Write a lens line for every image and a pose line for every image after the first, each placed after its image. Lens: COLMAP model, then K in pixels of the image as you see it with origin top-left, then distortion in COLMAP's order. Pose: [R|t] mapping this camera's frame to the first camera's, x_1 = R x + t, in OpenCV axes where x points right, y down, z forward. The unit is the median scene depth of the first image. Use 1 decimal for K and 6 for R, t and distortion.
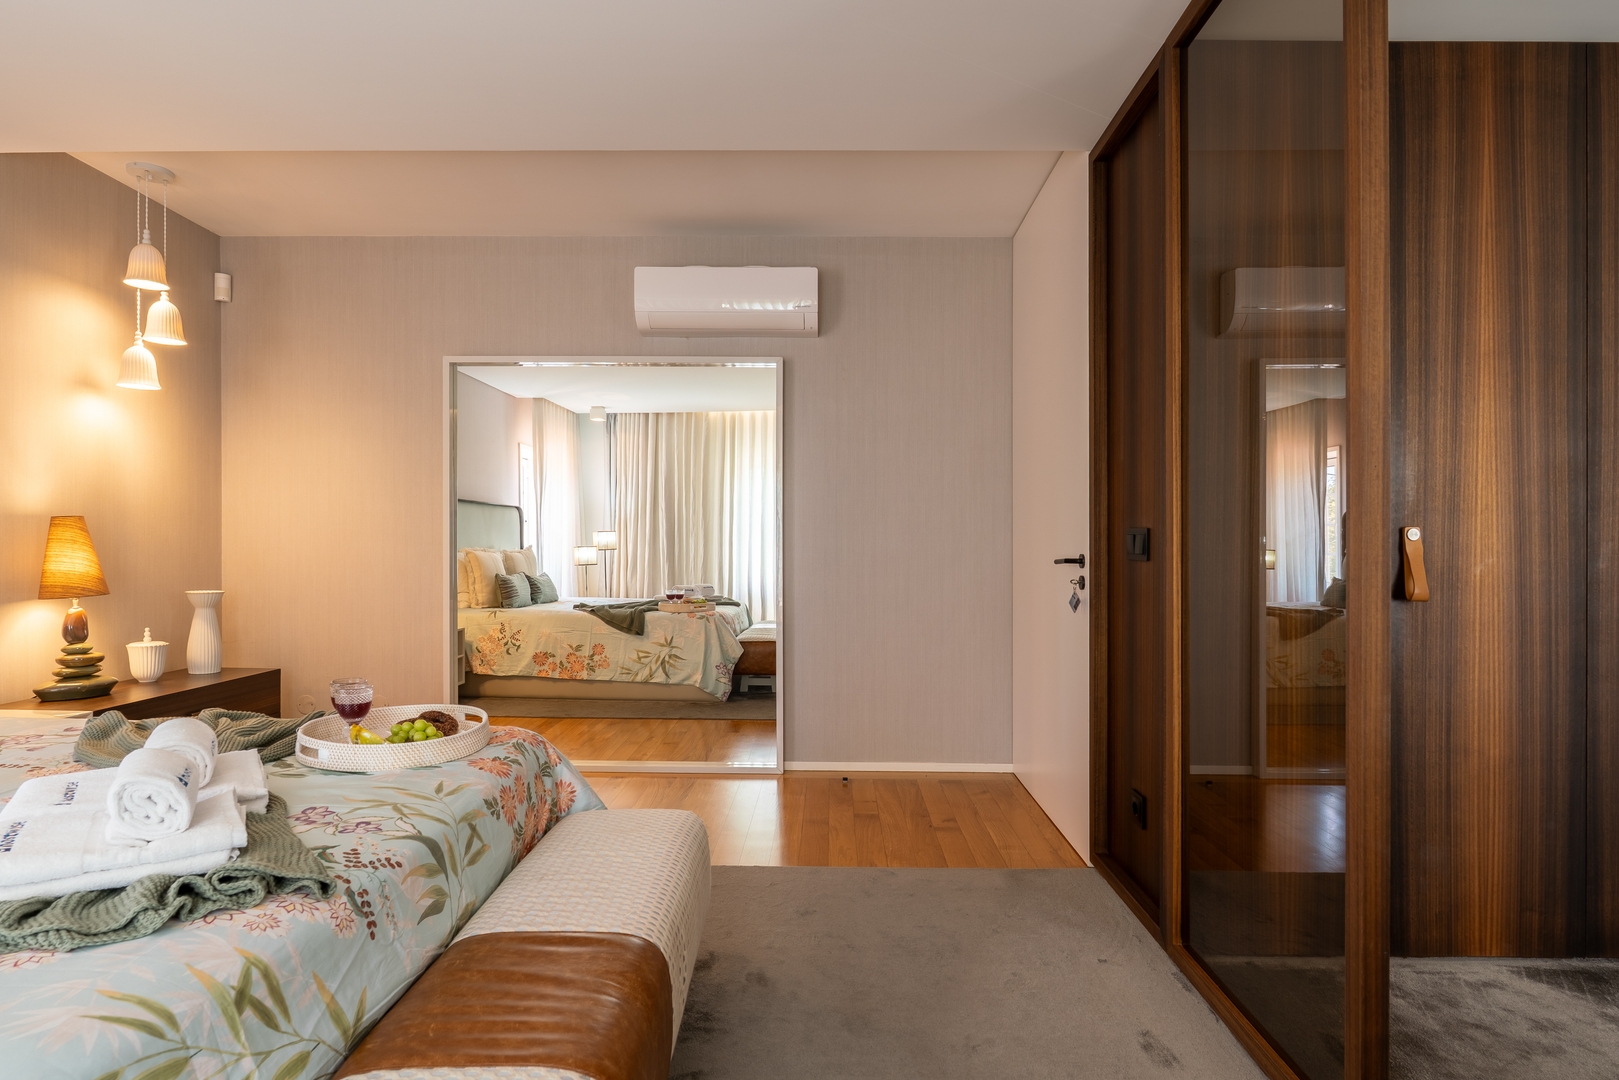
lens RADIAL K [[846.6, 0, 810.7], [0, 846.6, 542.2], [0, 0, 1]] dist [-0.005828, -0.000405]
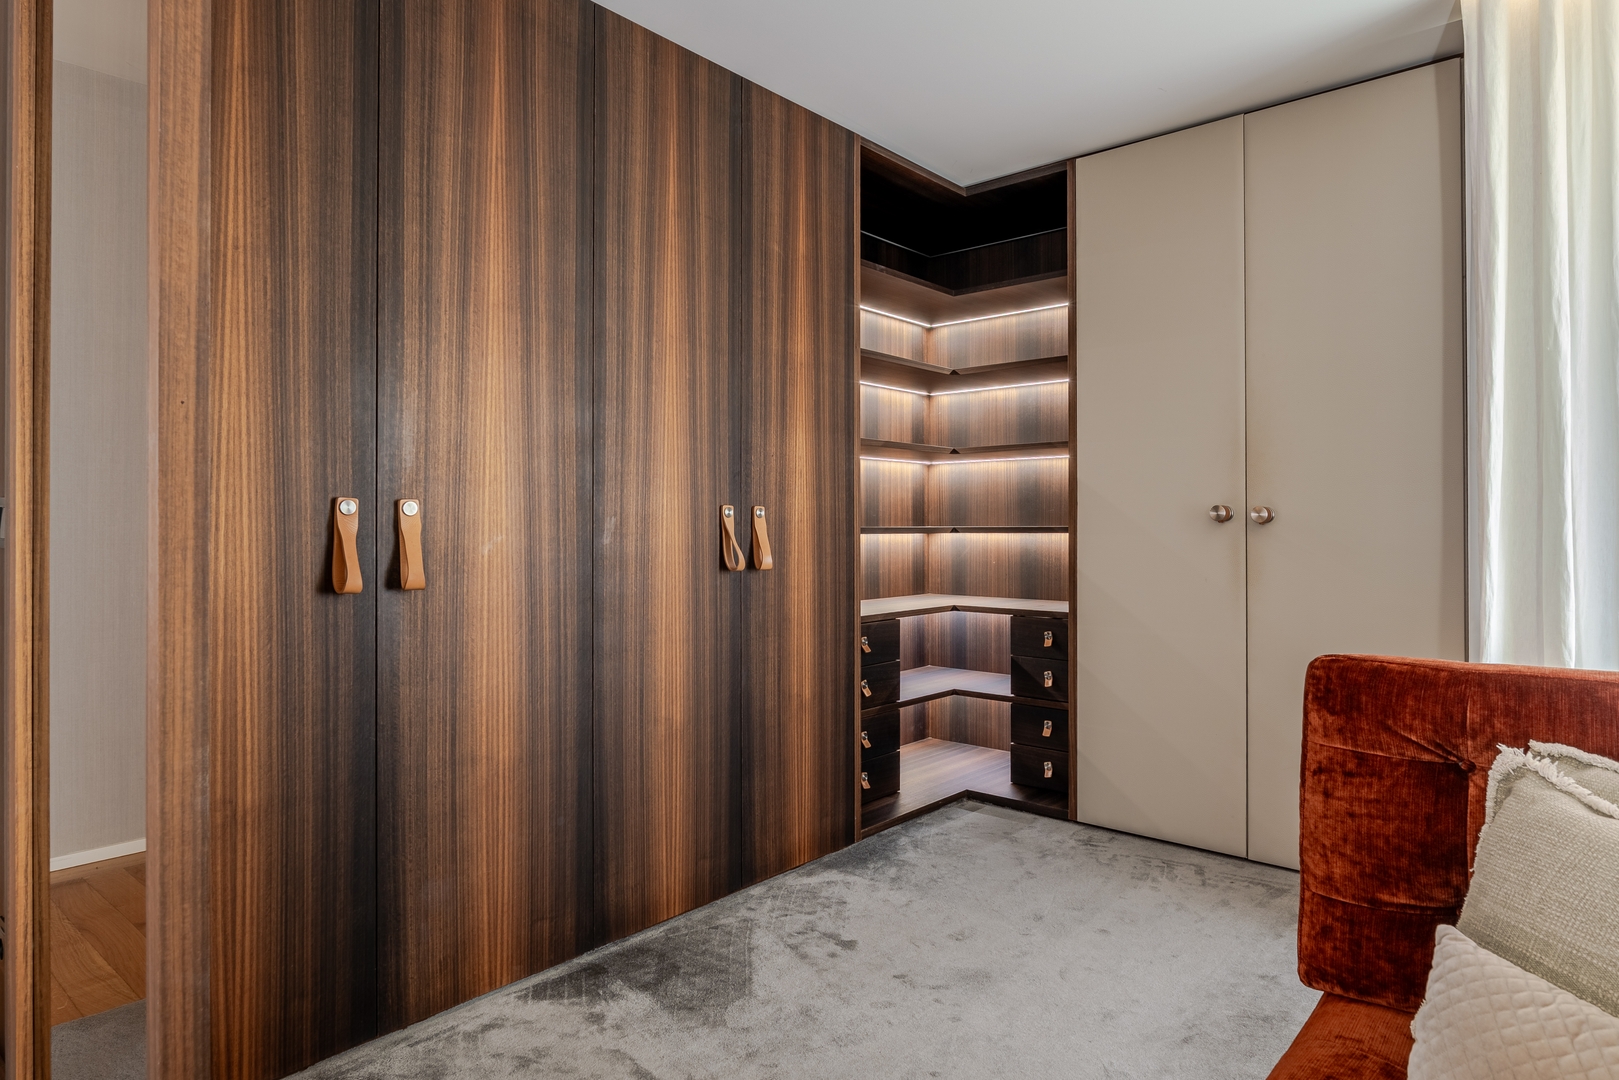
lens RADIAL K [[943.8, 0, 882.3], [0, 943.8, 511.3], [0, 0, 1]] dist [-0.009157, 0.000190]
pose [[0.611701, 0.002497, 0.791085, 0.269785], [0.004139, 0.999971, -0.006356, 0.001303], [-0.791078, 0.007162, 0.611673, 0.077121]]
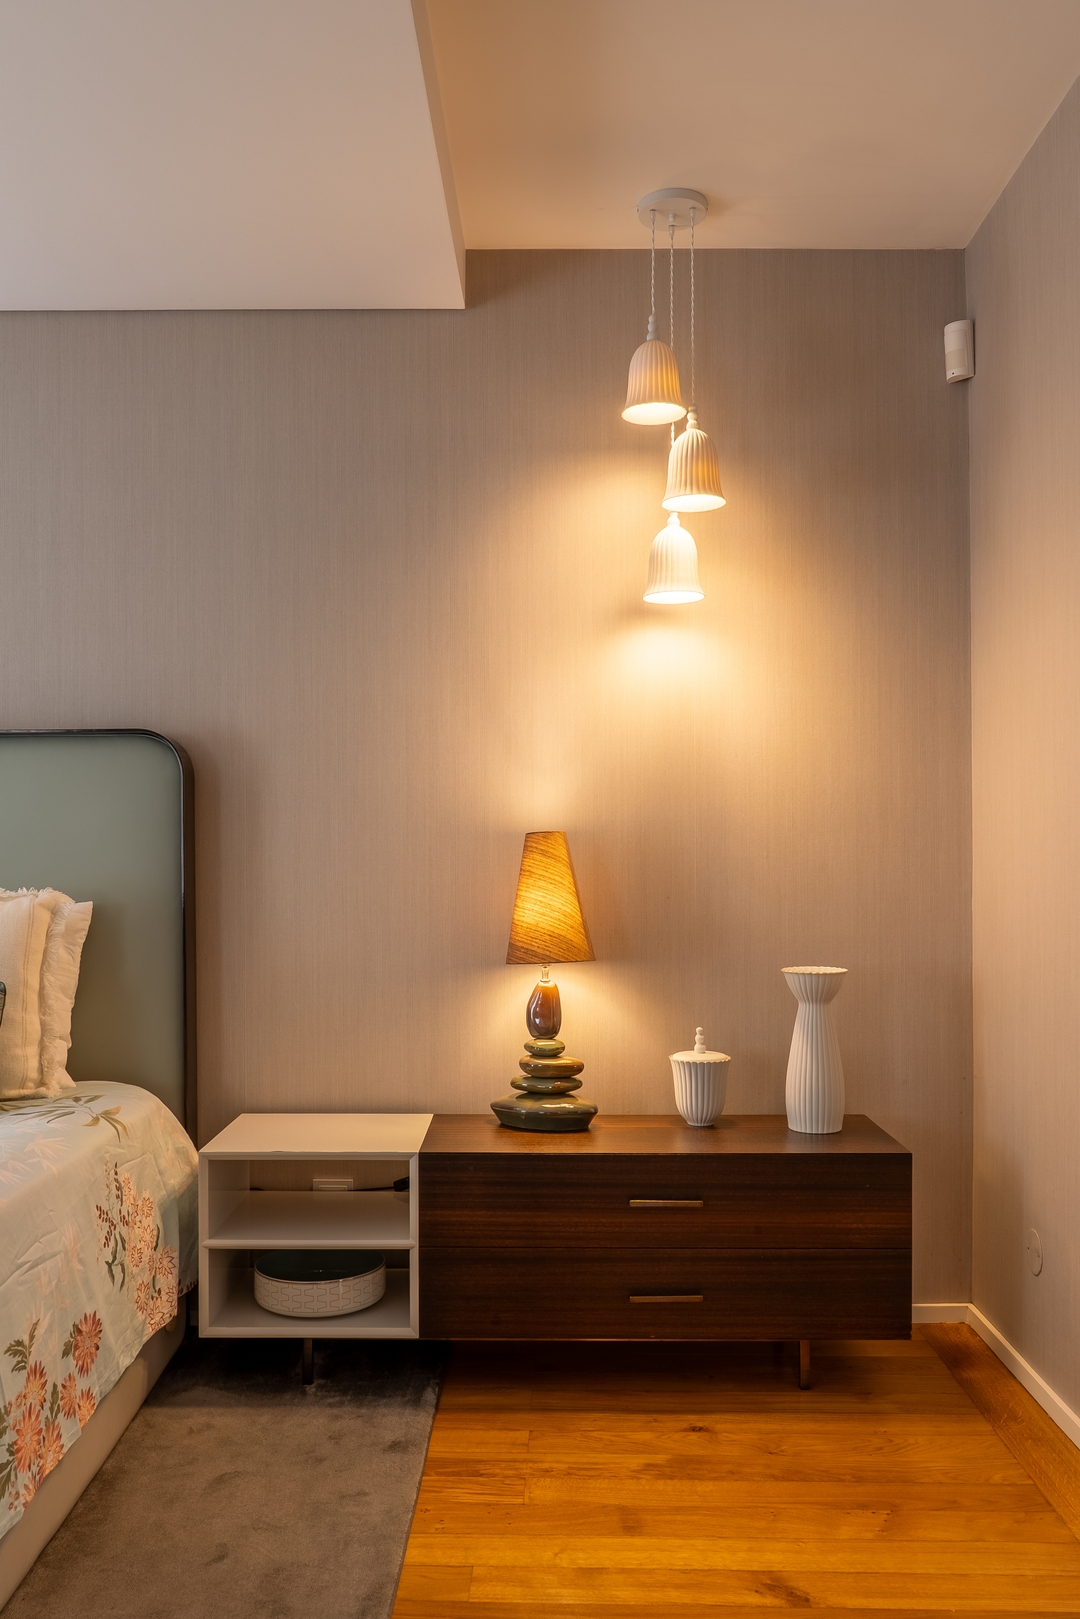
lens RADIAL K [[1344.0, 0, 517.9], [0, 1344.0, 859.8], [0, 0, 1]] dist [-0.010157, -0.001630]
pose [[-0.015916, -0.009436, -0.999829, 0.159247], [0.008388, 0.999919, -0.009570, -0.001945], [0.999838, -0.008539, -0.015836, 1.415916]]
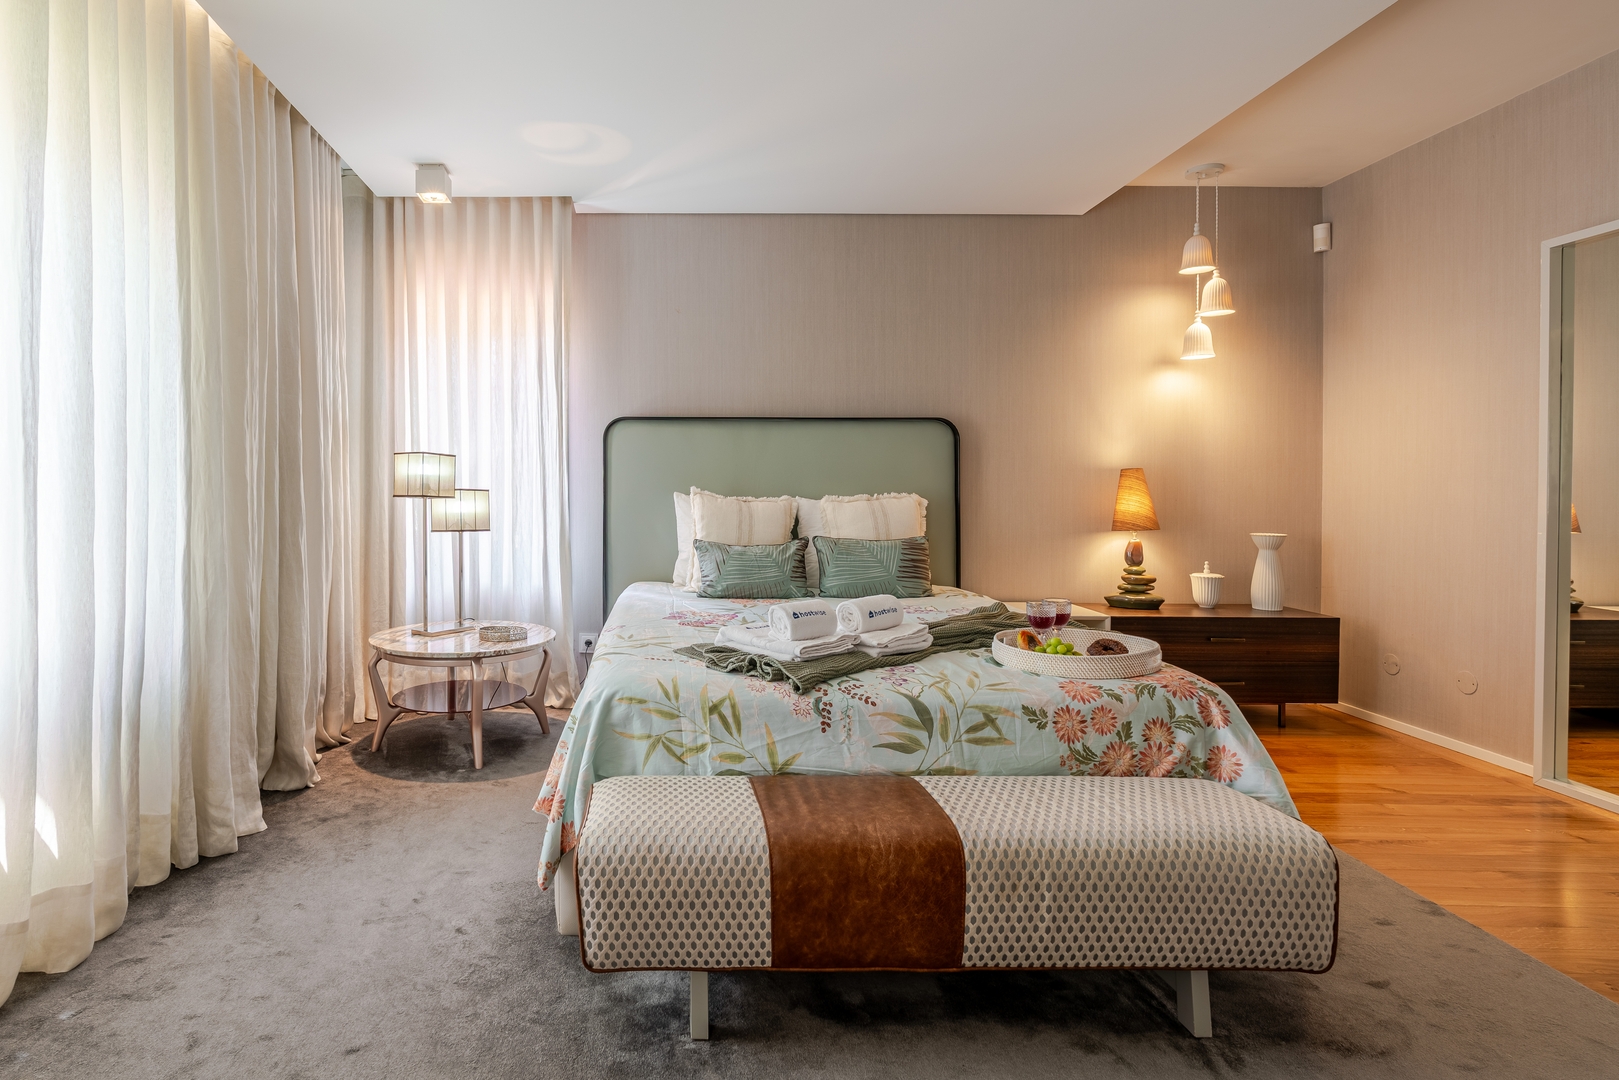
lens RADIAL K [[830.9, 0, 648.1], [0, 830.9, 500.5], [0, 0, 1]] dist [-0.006477, -0.000448]
pose [[-0.022173, 0.009637, -0.999708, 0.600740], [0.002188, 0.999952, 0.009591, 0.006859], [0.999752, -0.001975, -0.022193, 0.395289]]
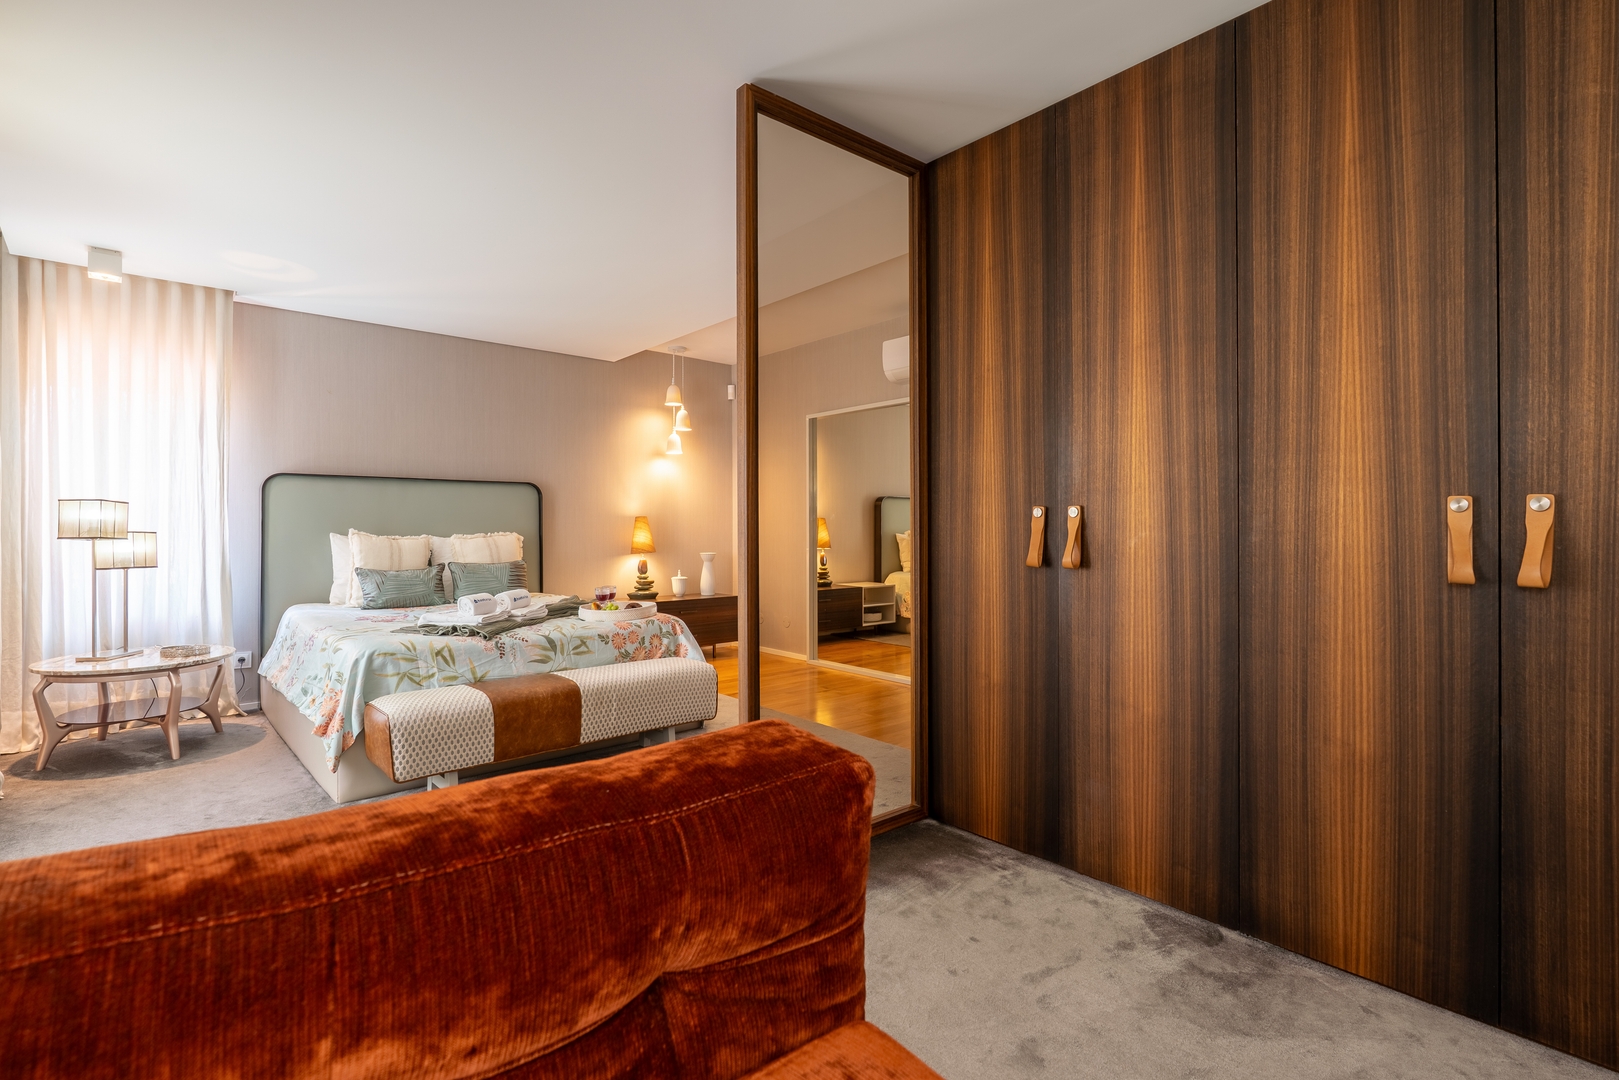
lens RADIAL K [[758.7, 0, 794.1], [0, 758.7, 517.4], [0, 0, 1]] dist [-0.006488, -0.000123]
pose [[0.652221, -0.019268, -0.757784, 1.257301], [0.010524, 0.999811, -0.016364, 0.011415], [0.757956, 0.002698, 0.652301, 0.013114]]
